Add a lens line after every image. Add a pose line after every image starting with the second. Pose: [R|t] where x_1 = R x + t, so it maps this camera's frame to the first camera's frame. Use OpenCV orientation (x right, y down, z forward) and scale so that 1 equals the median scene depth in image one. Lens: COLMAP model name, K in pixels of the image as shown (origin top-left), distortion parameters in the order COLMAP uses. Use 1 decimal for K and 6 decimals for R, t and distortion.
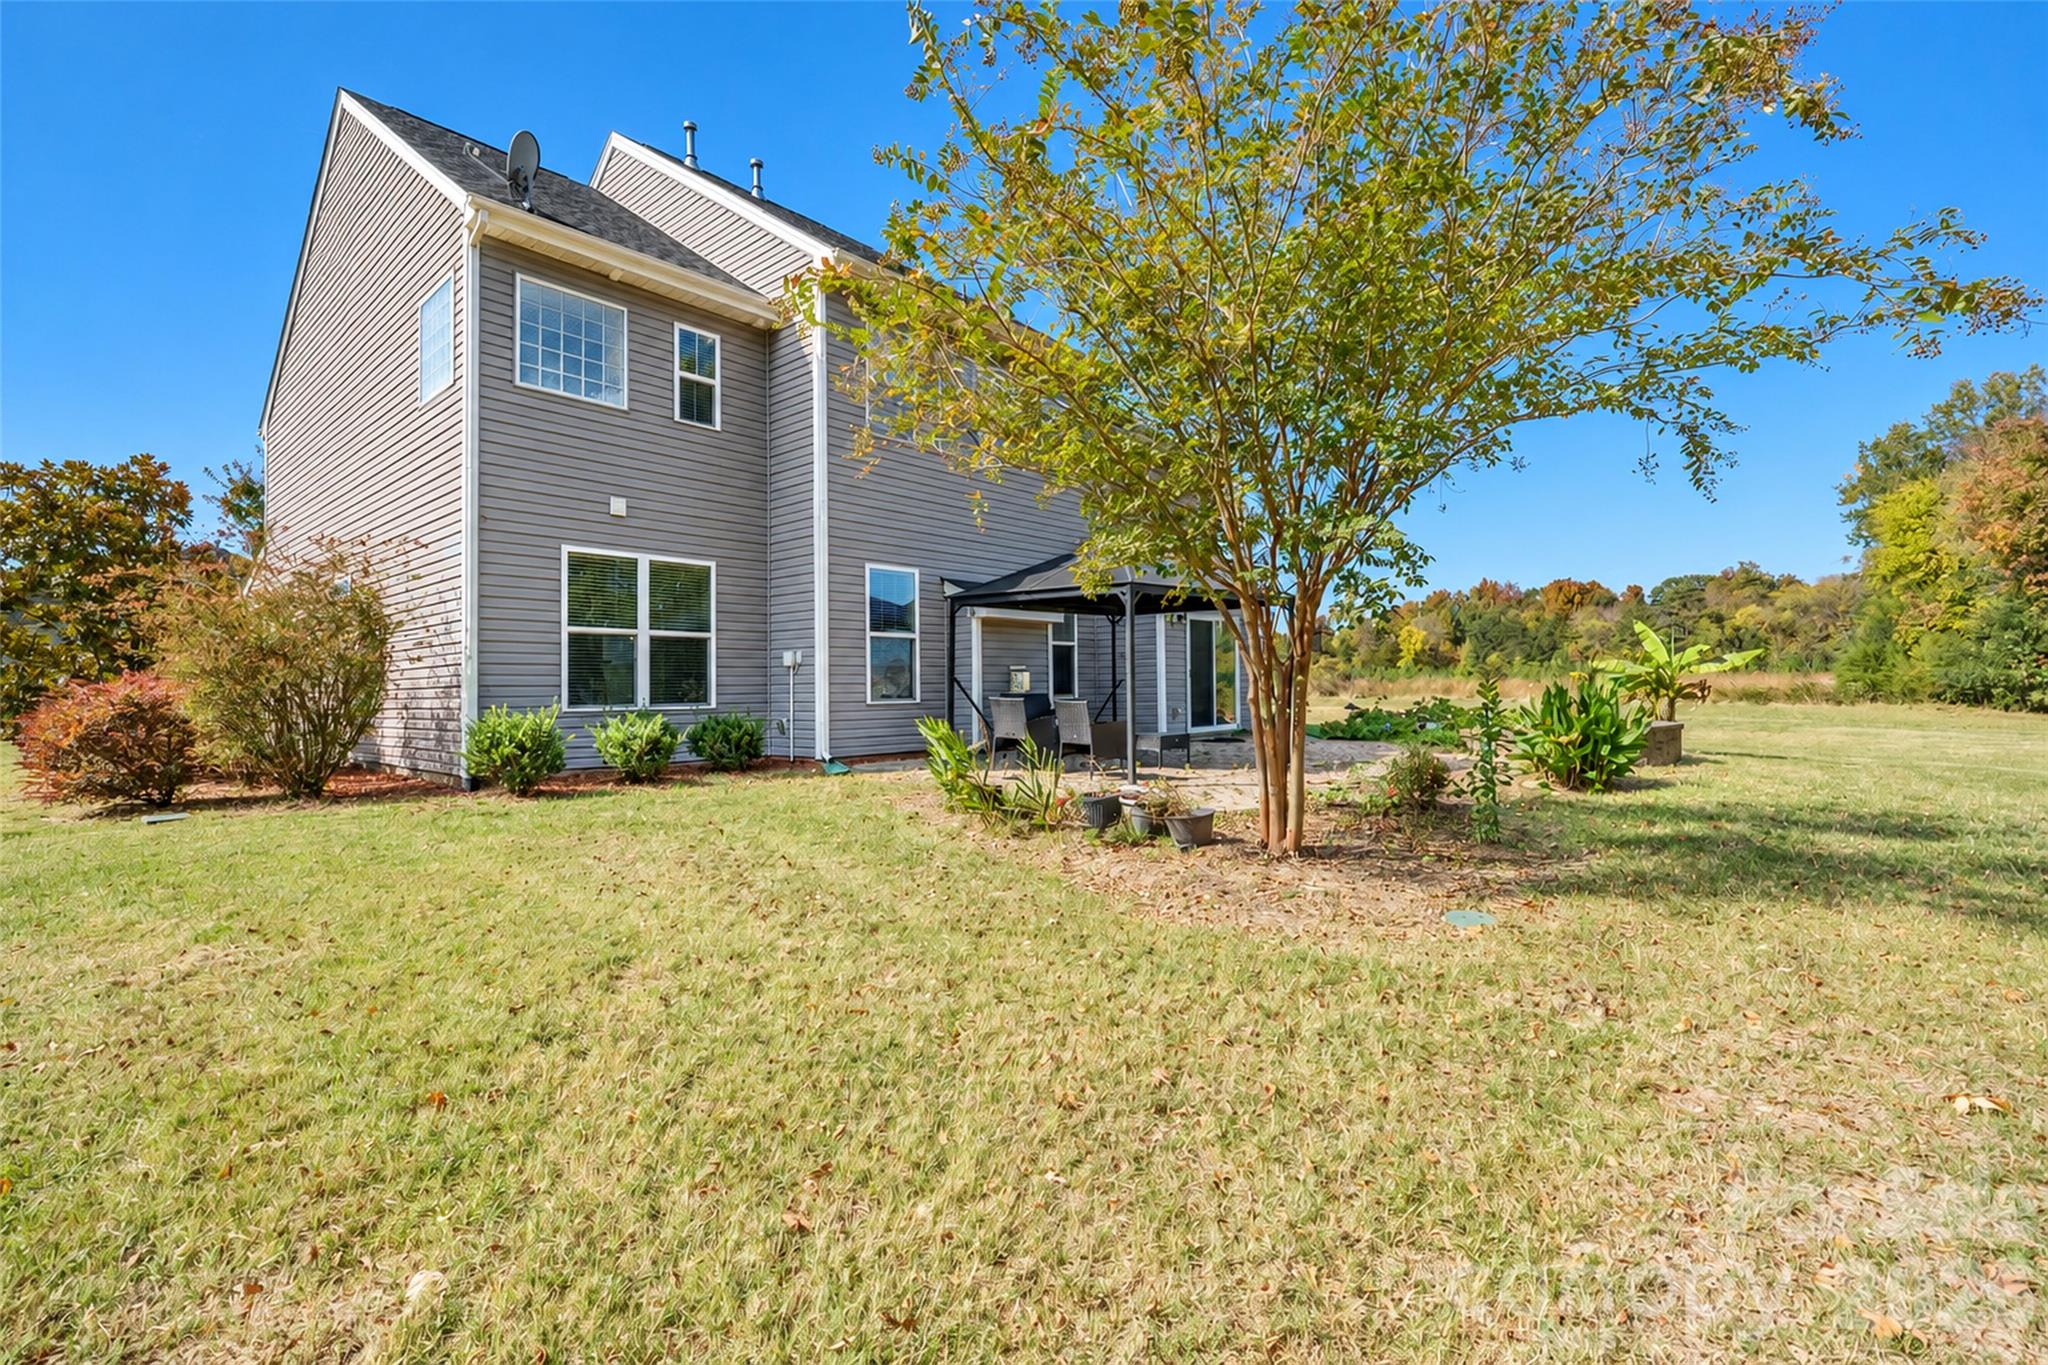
lens RADIAL K [[915.7, 0, 1024.0], [0, 915.7, 682.5], [0, 0, 1]] dist [-0.001566, -0.000094]
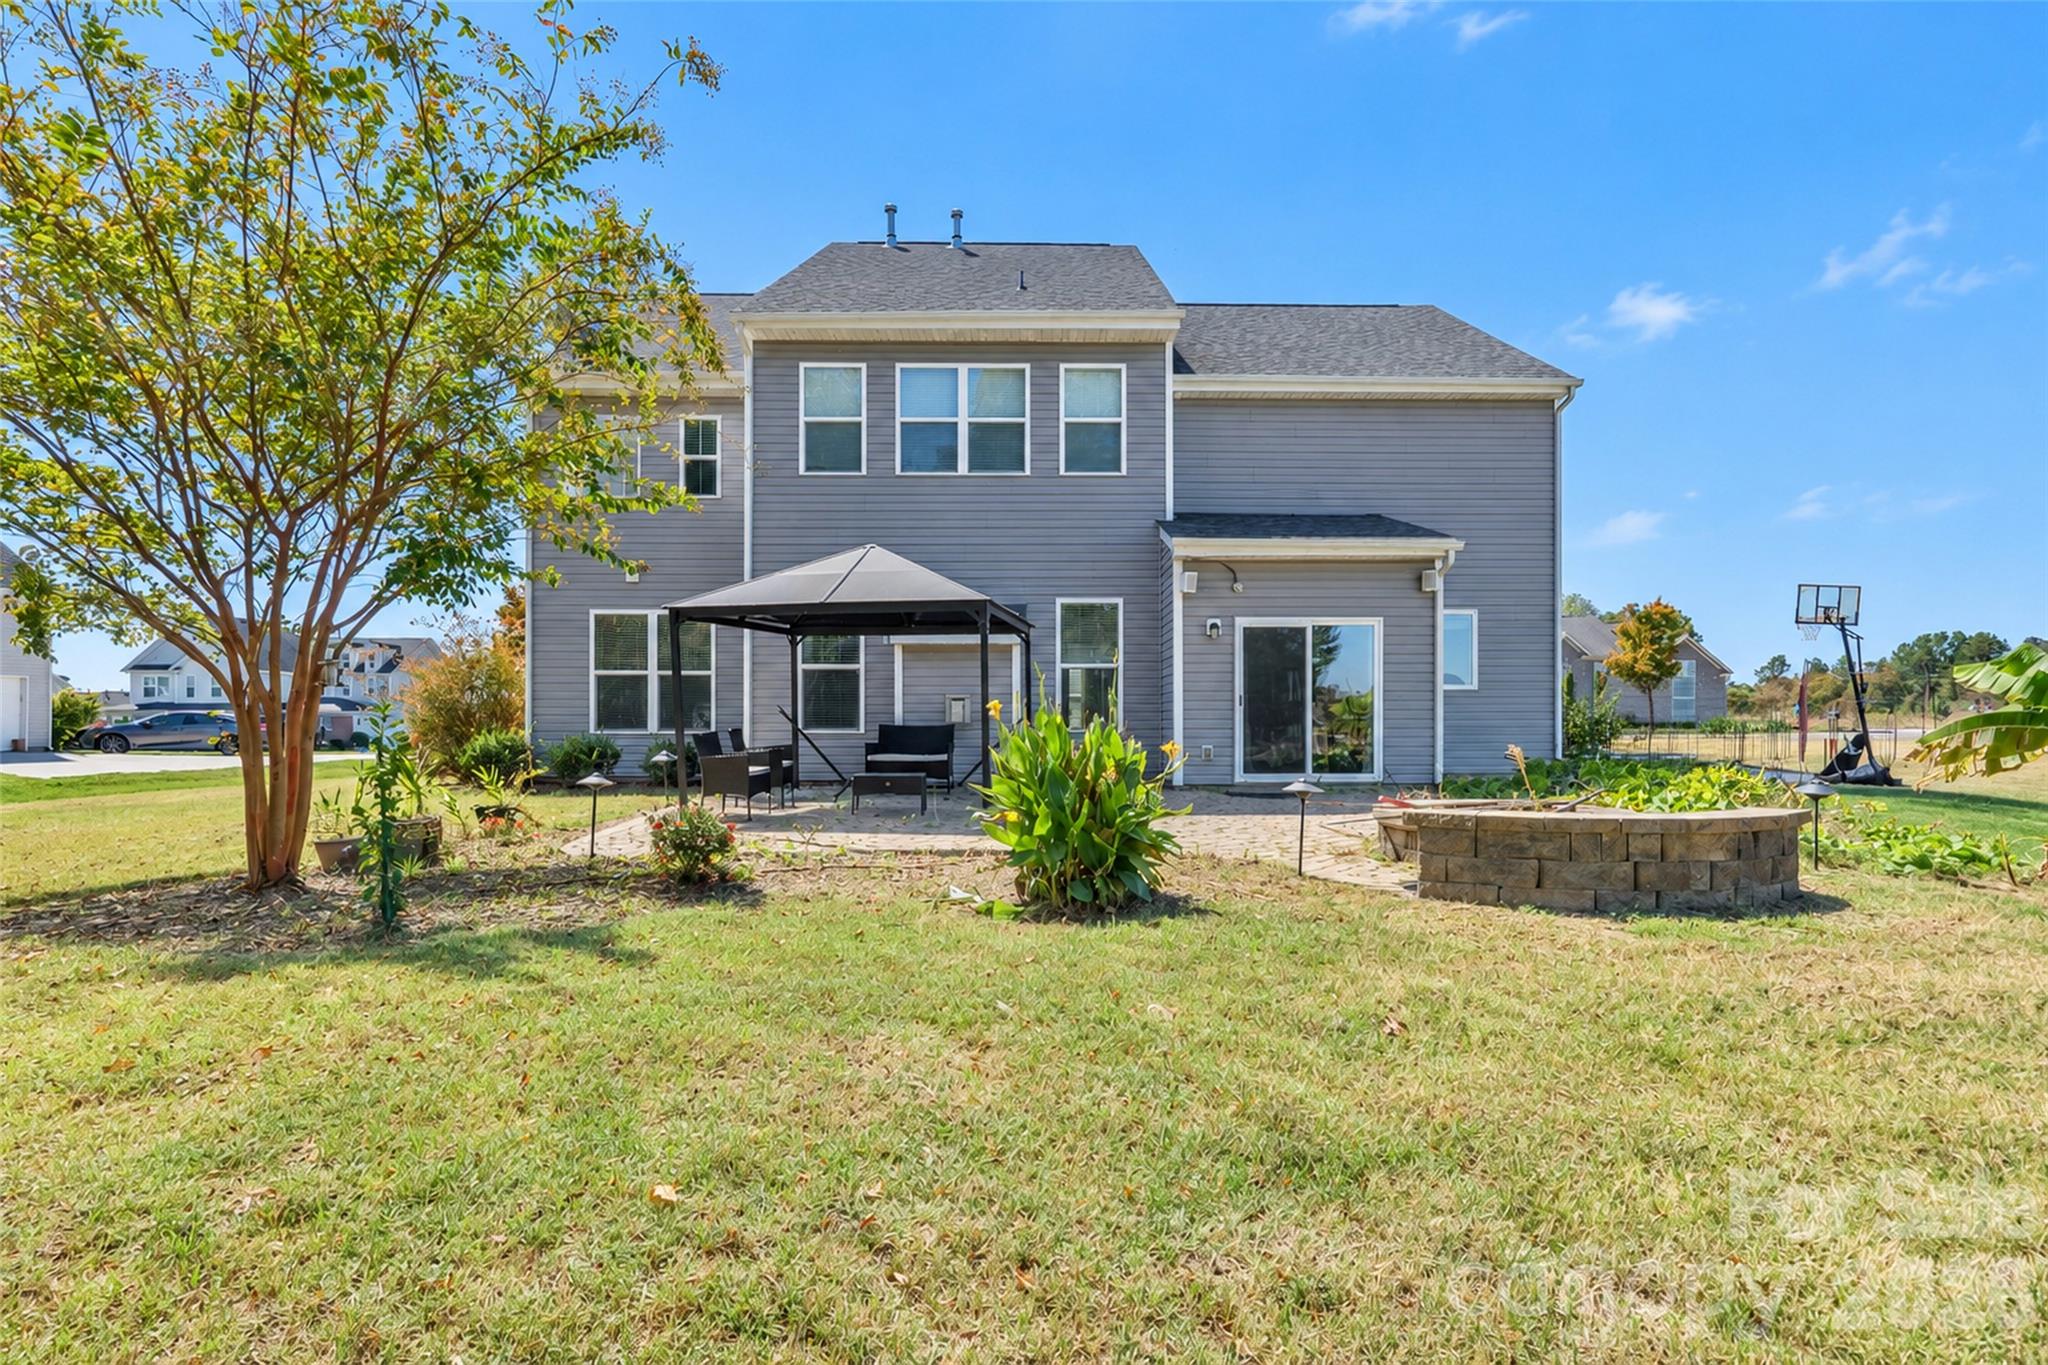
lens RADIAL K [[915.7, 0, 1024.0], [0, 915.7, 682.5], [0, 0, 1]] dist [-0.001566, -0.000094]
pose [[0.673698, -0.029228, -0.738428, 0.814992], [0.000057, 0.999220, -0.039498, 0.007718], [0.739006, 0.026568, 0.673174, 0.519417]]
